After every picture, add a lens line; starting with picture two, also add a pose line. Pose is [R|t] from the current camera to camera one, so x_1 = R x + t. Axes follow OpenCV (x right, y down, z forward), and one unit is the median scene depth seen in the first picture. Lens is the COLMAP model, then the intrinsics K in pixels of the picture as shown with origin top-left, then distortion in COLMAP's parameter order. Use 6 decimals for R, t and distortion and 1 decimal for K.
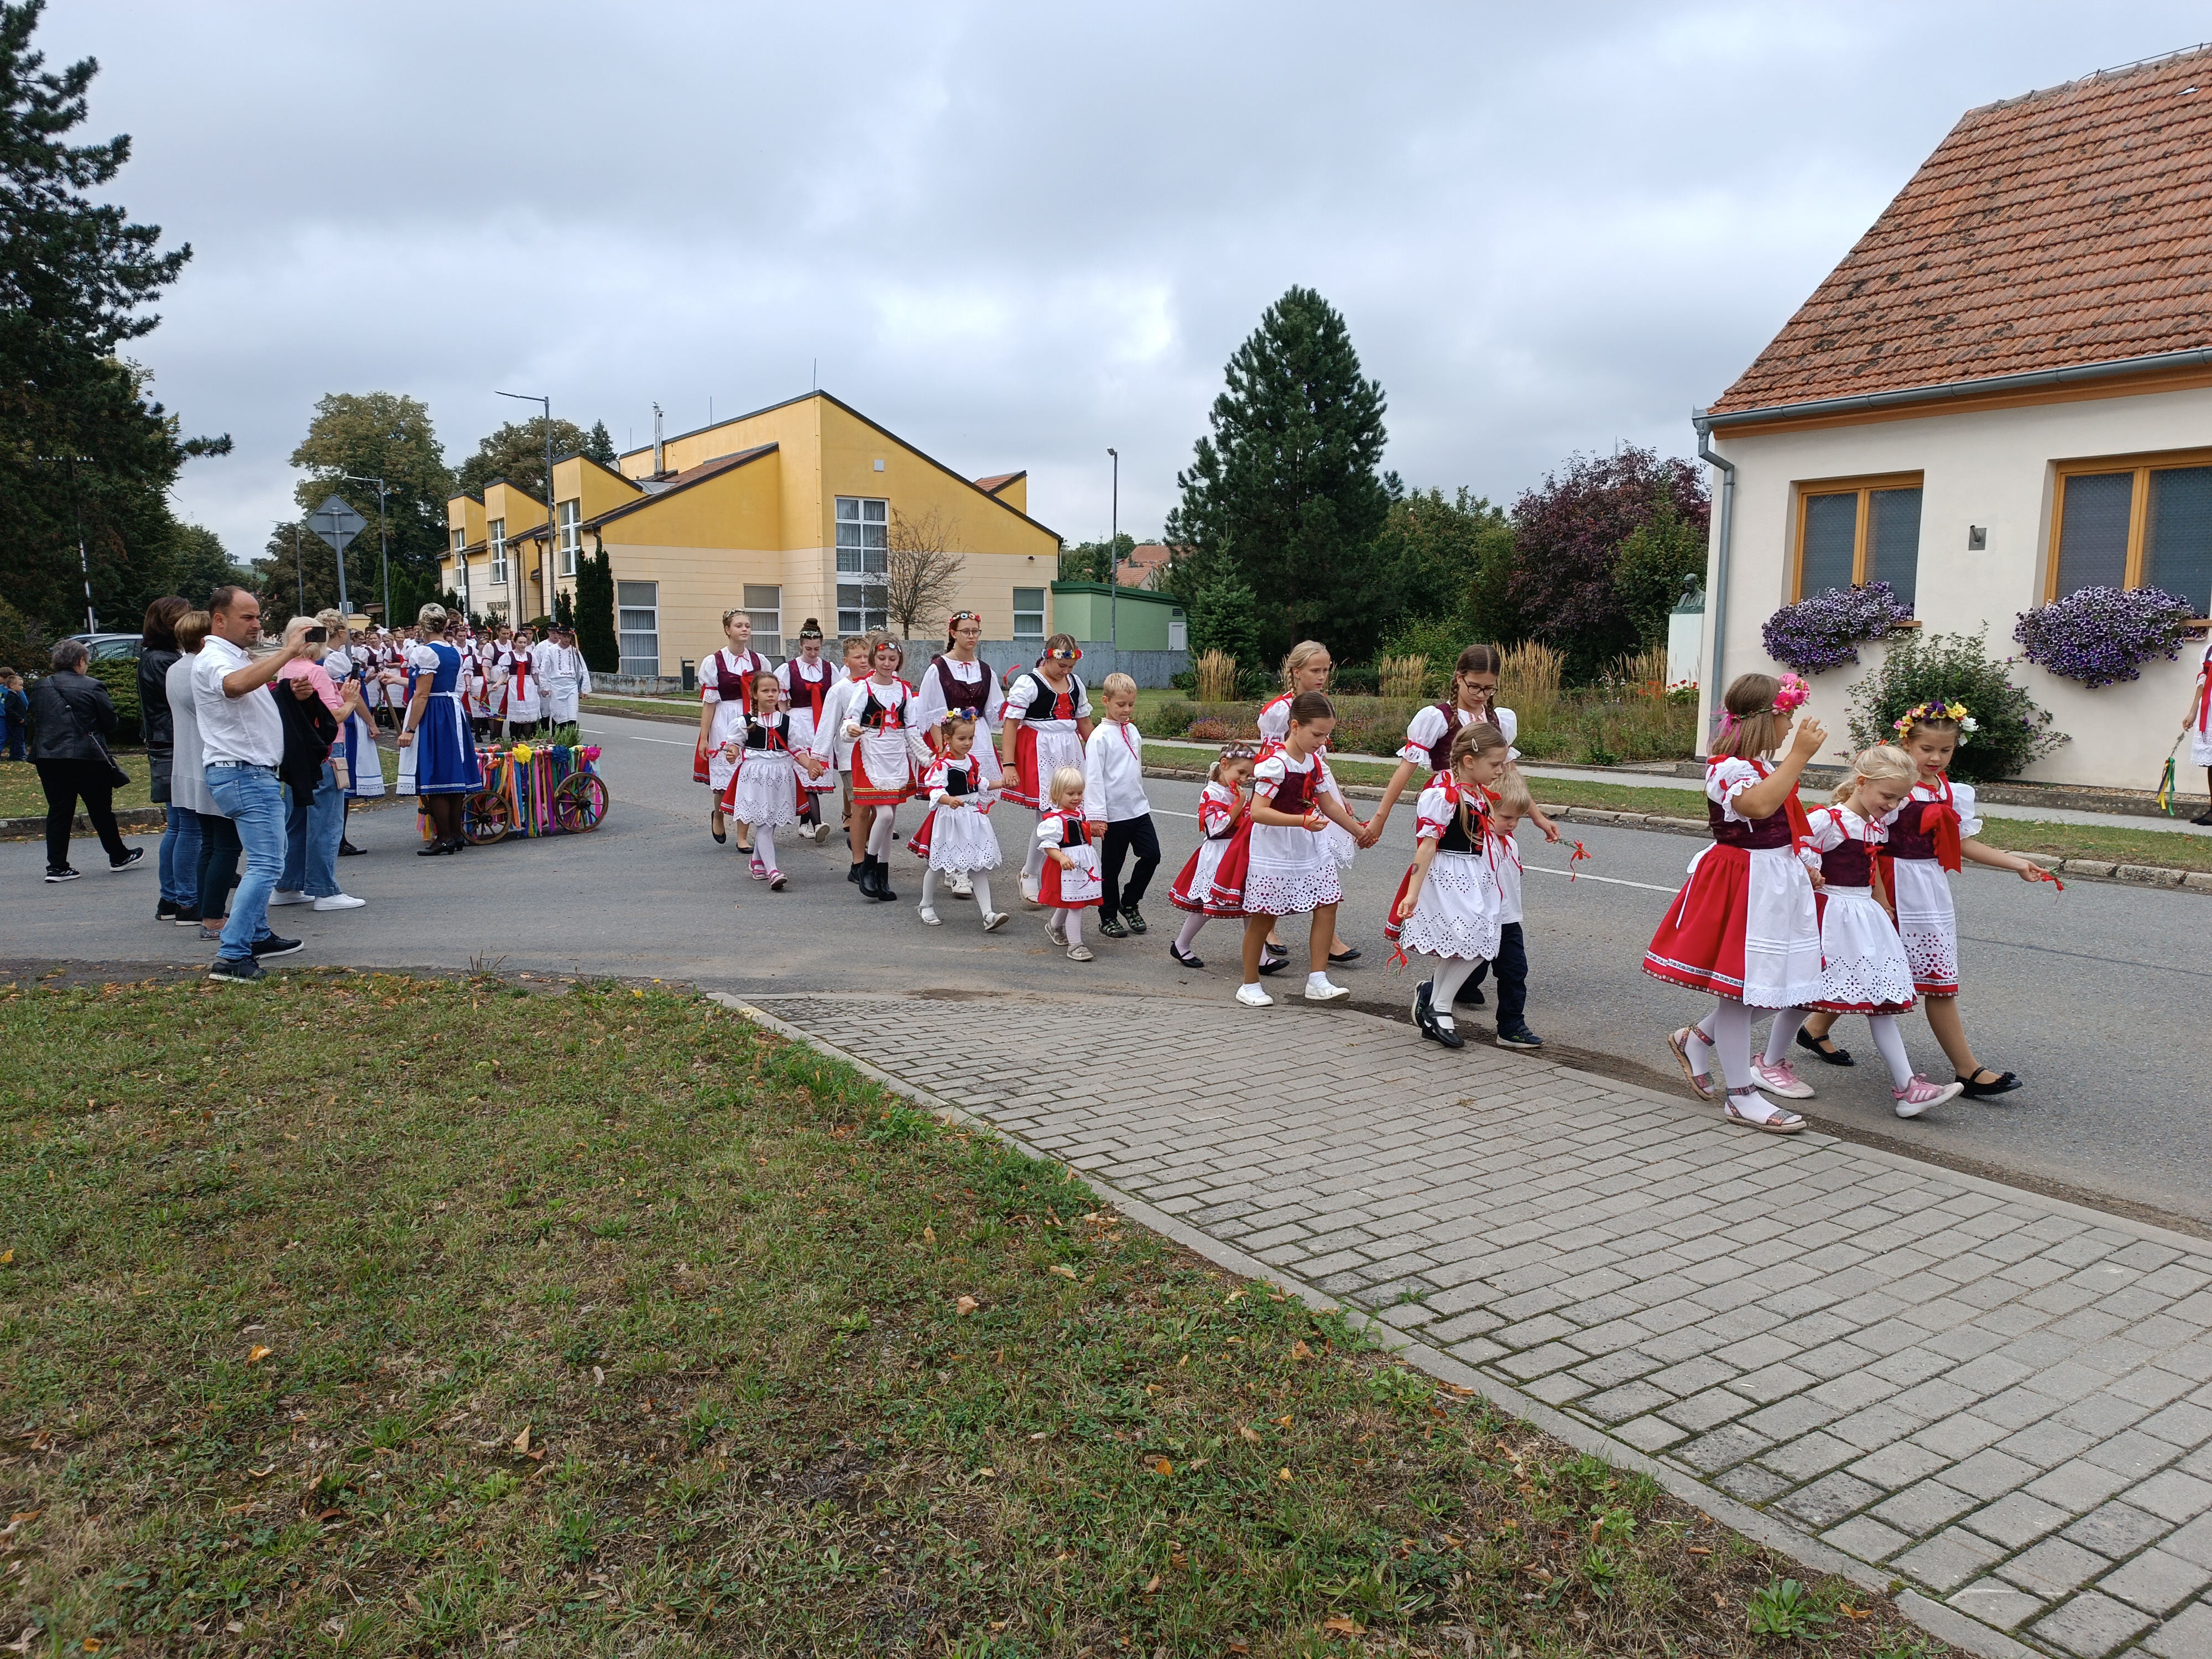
lens RADIAL K [[1554.3, 0, 1112.4], [0, 1554.3, 856.7], [0, 0, 1]] dist [0.022729, -0.020866]
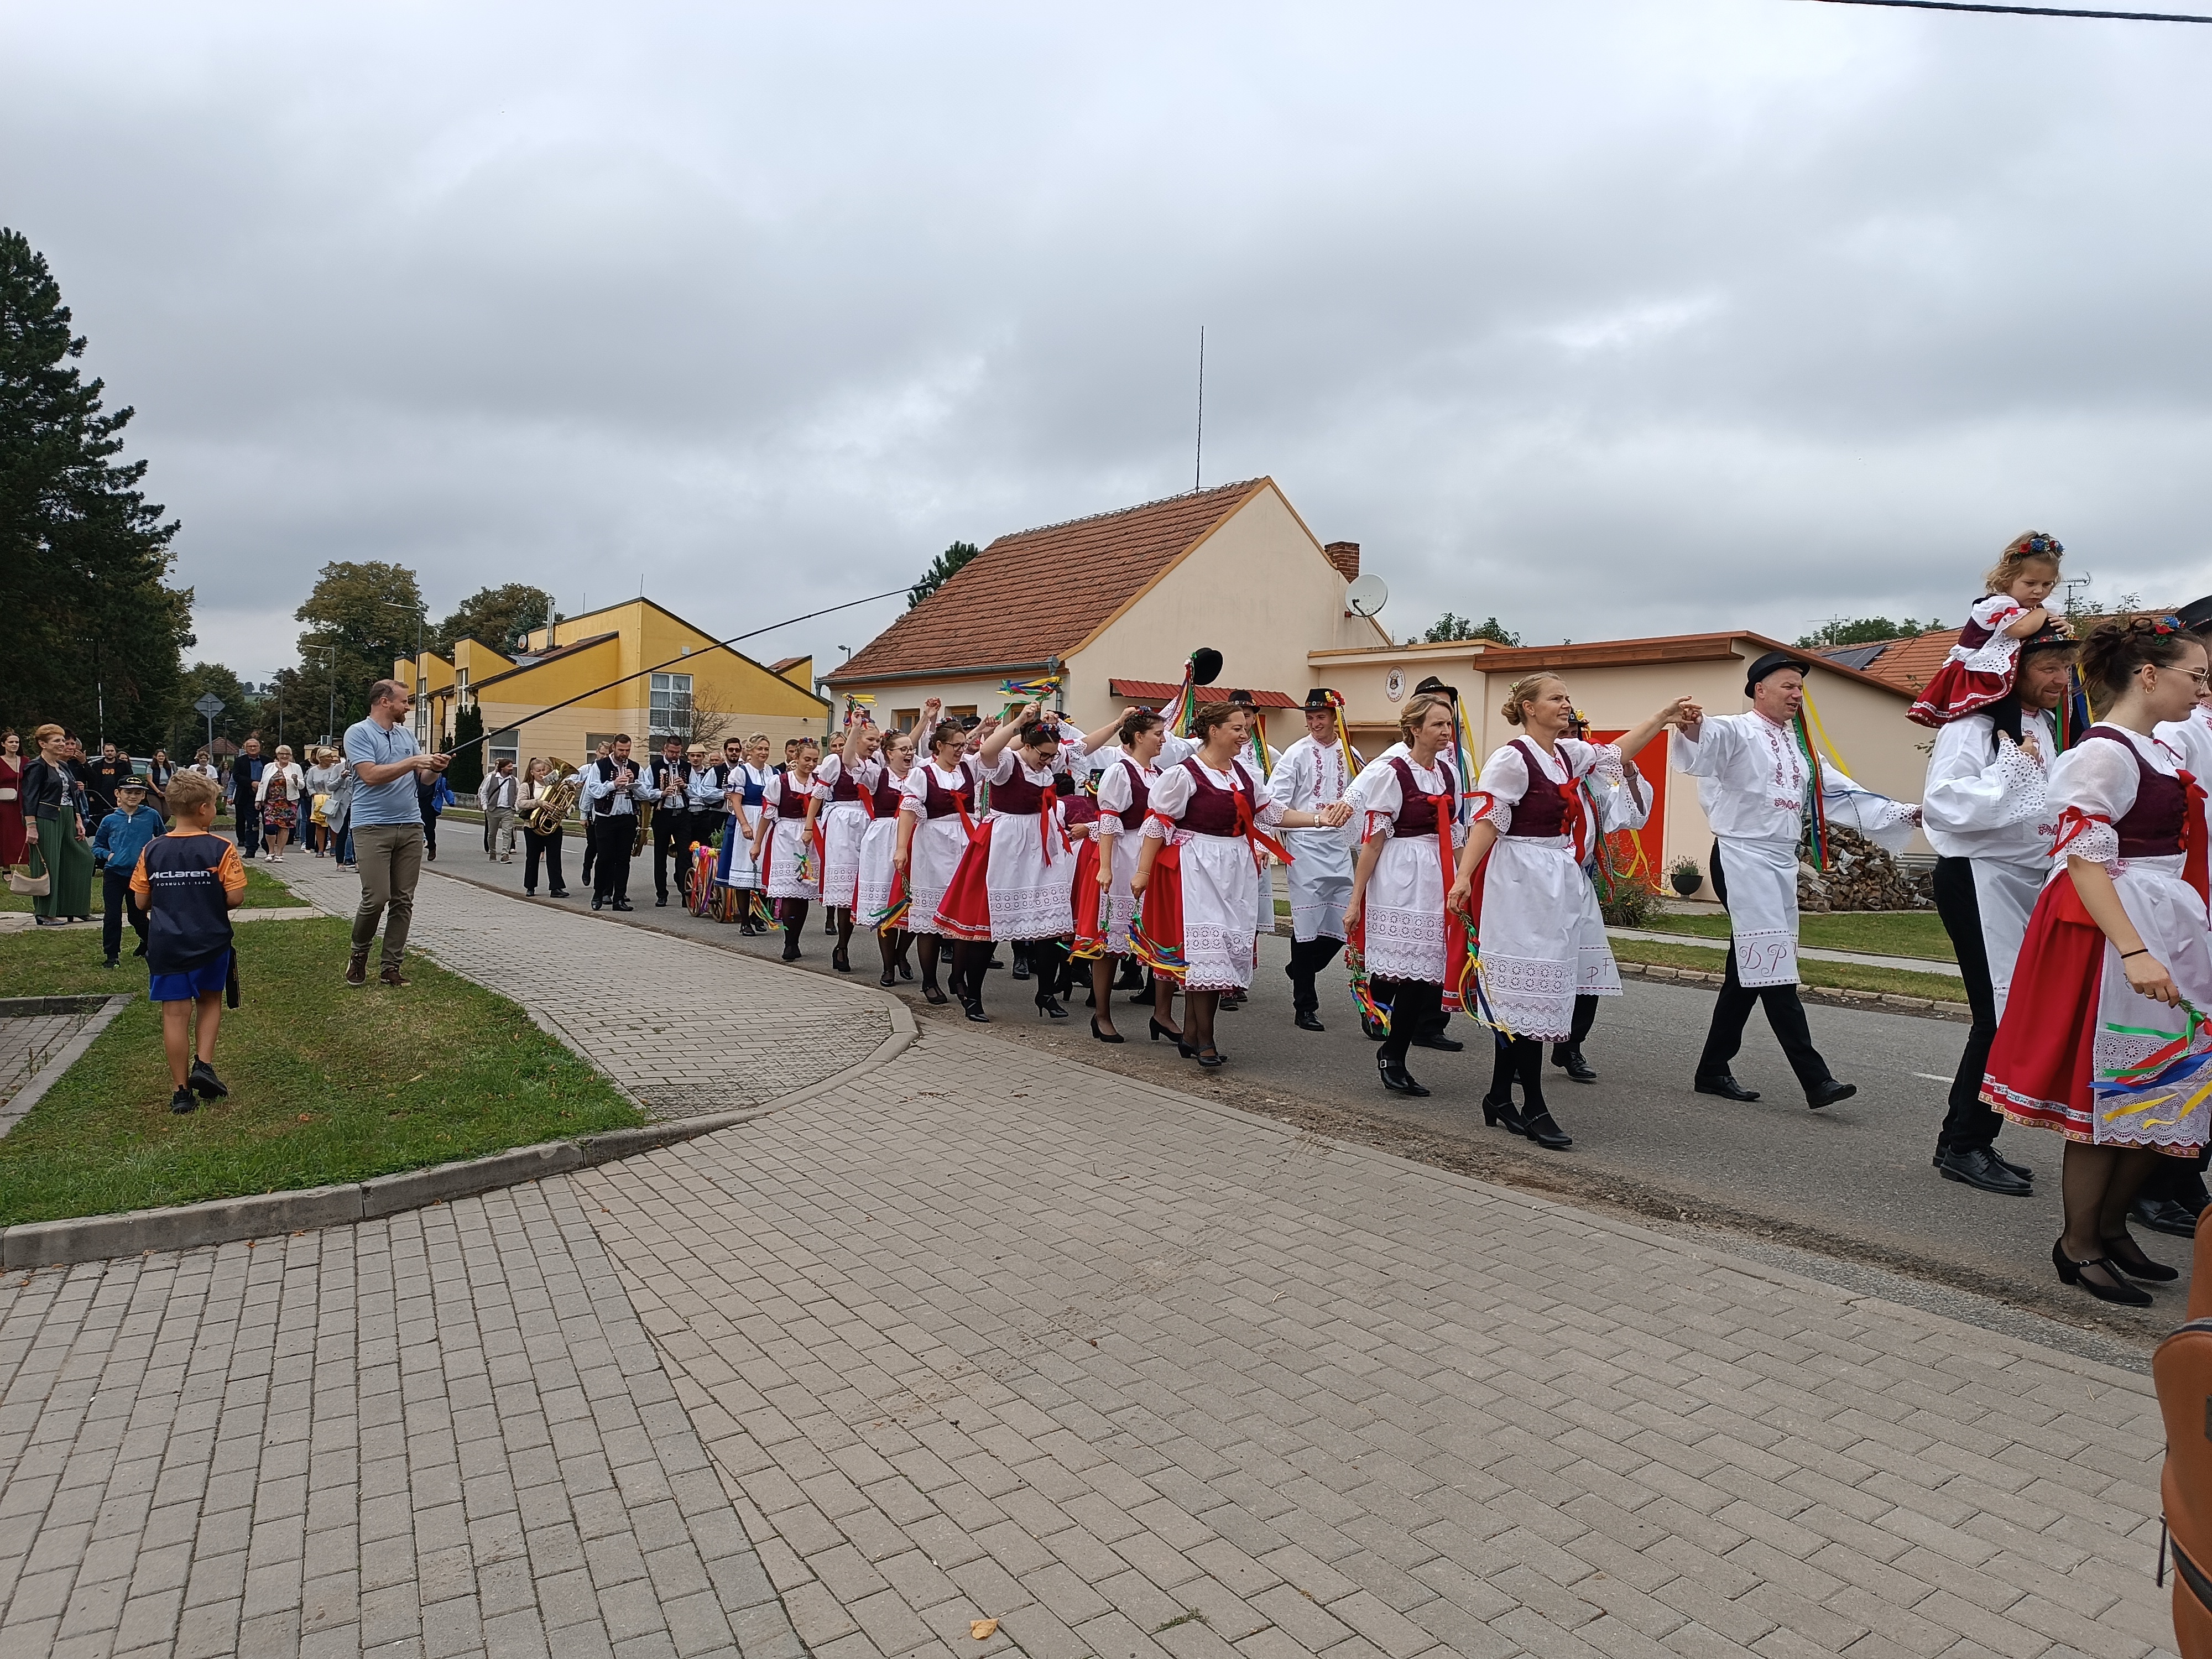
lens RADIAL K [[1461.4, 0, 1115.2], [0, 1461.4, 797.0], [0, 0, 1]] dist [-0.005262, -0.008701]
pose [[0.999362, 0.021569, 0.028471, 0.396069], [-0.017720, 0.991470, -0.129126, 0.078144], [-0.031013, 0.128539, 0.991219, -0.564611]]
